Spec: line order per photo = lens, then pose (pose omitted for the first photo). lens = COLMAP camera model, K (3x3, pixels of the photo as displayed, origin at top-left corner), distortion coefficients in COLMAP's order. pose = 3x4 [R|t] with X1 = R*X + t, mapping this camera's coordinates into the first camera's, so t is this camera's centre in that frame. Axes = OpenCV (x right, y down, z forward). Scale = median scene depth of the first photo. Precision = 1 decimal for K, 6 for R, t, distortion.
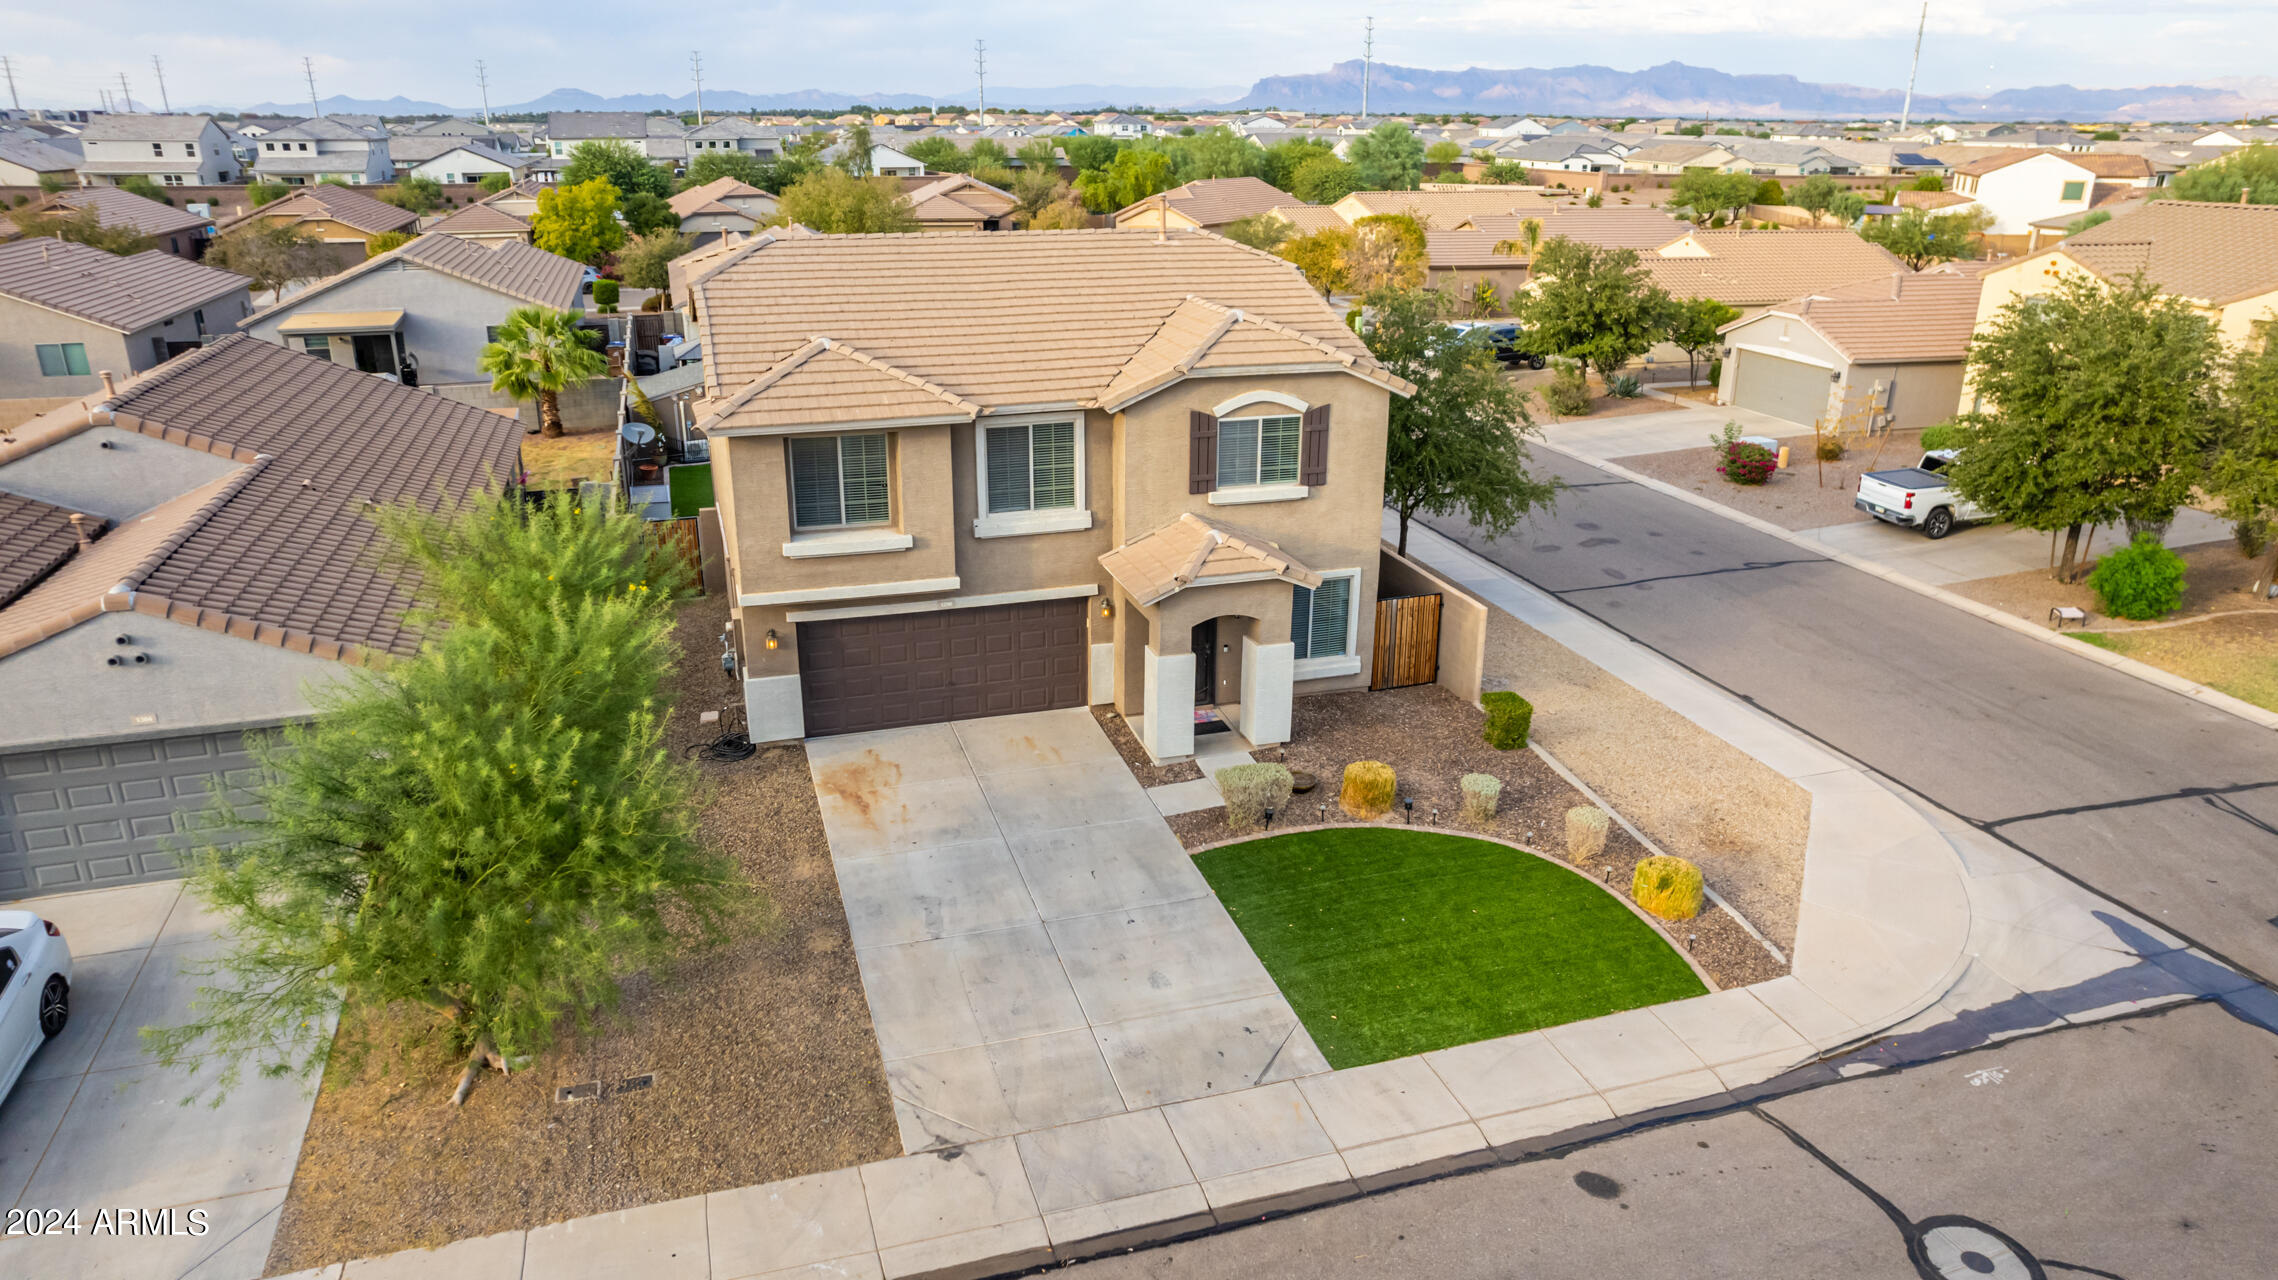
lens RADIAL K [[1454.7, 0, 1142.0], [0, 1454.7, 651.0], [0, 0, 1]] dist [-0.086380, 0.079661]
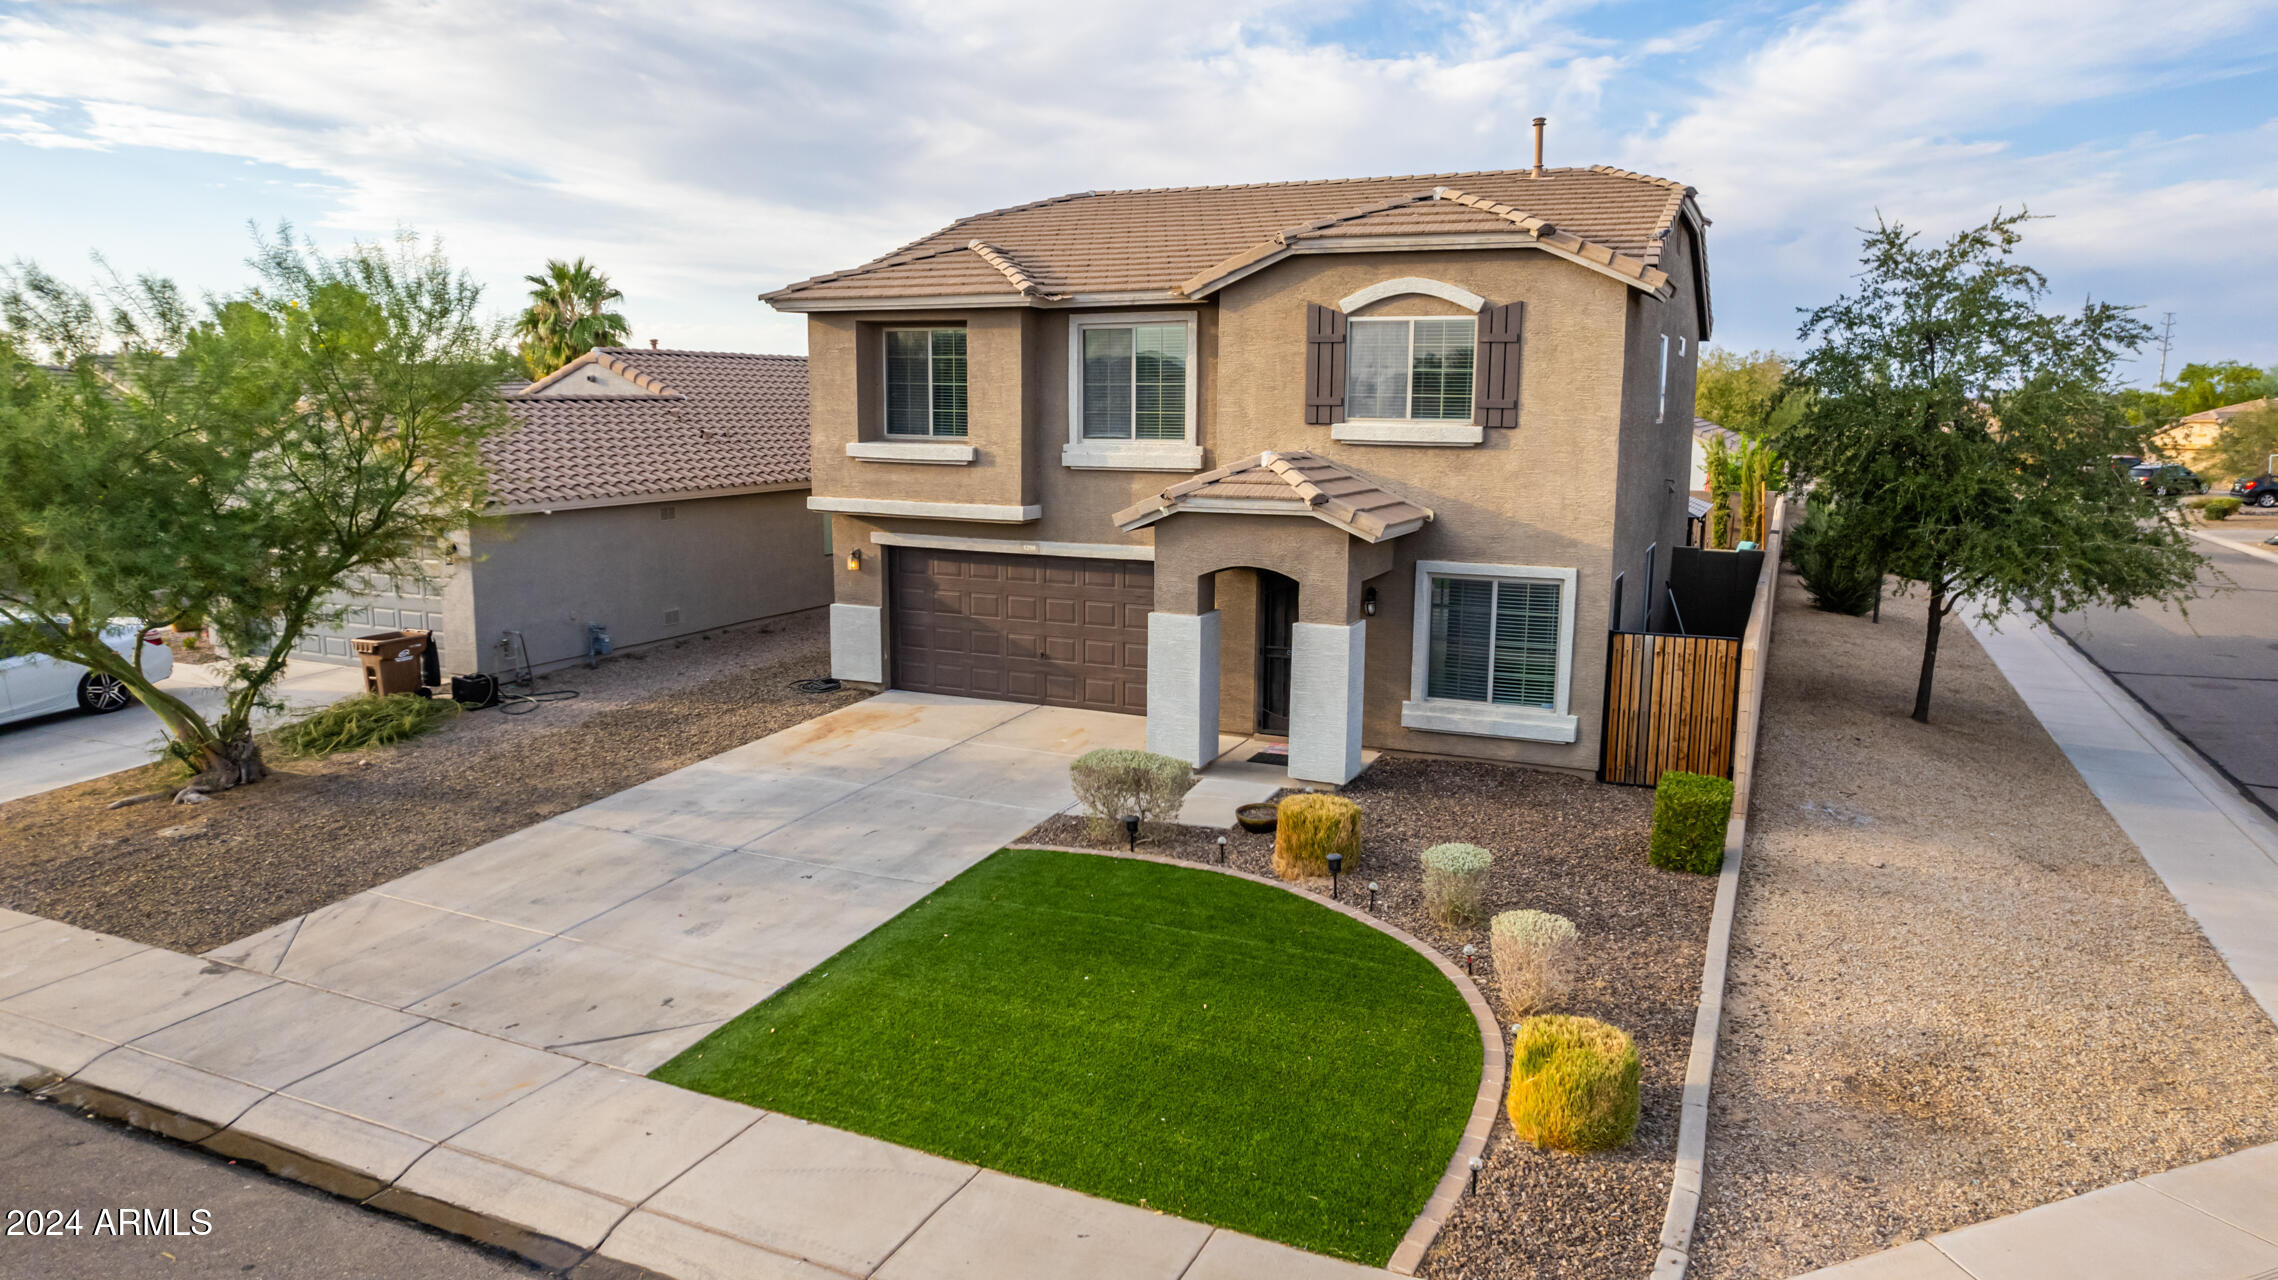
lens RADIAL K [[1454.7, 0, 1142.0], [0, 1454.7, 651.0], [0, 0, 1]] dist [-0.086380, 0.079661]
pose [[0.741991, 0.113066, -0.660807, 0.478338], [-0.235609, 0.966778, -0.099137, 0.093881], [0.627645, 0.229251, 0.743980, 0.466067]]
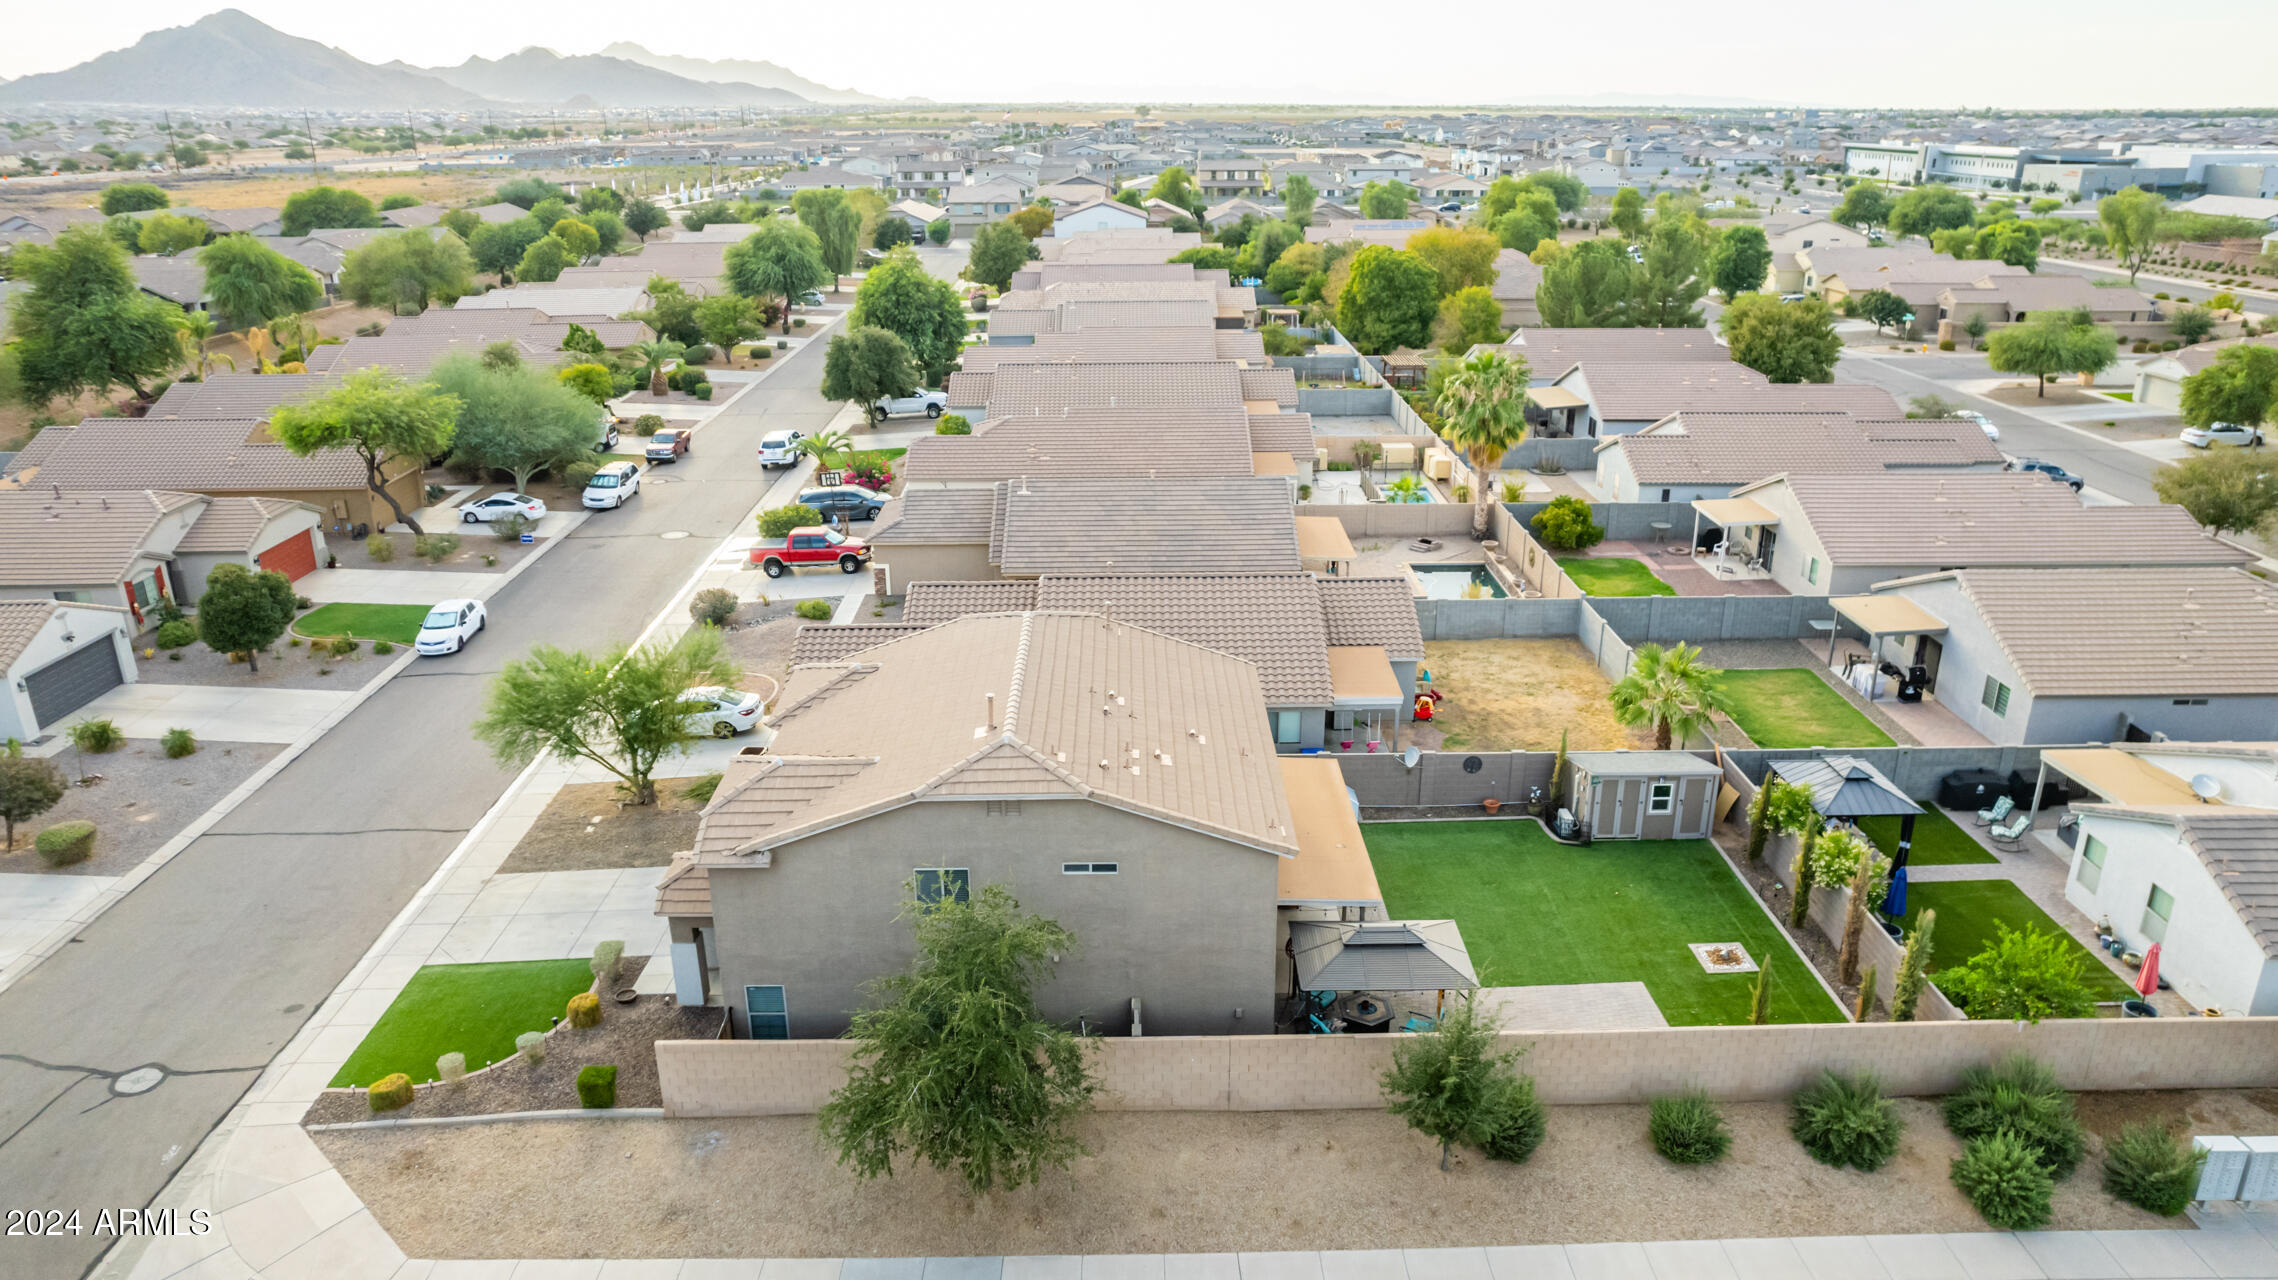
lens RADIAL K [[1499.9, 0, 1139.0], [0, 1499.9, 640.0], [0, 0, 1]] dist [-0.074006, 0.036206]
pose [[-0.293611, 0.319311, -0.901018, 1.263010], [-0.328072, 0.851653, 0.408724, -1.073509], [0.897865, 0.415605, -0.145297, 1.554615]]
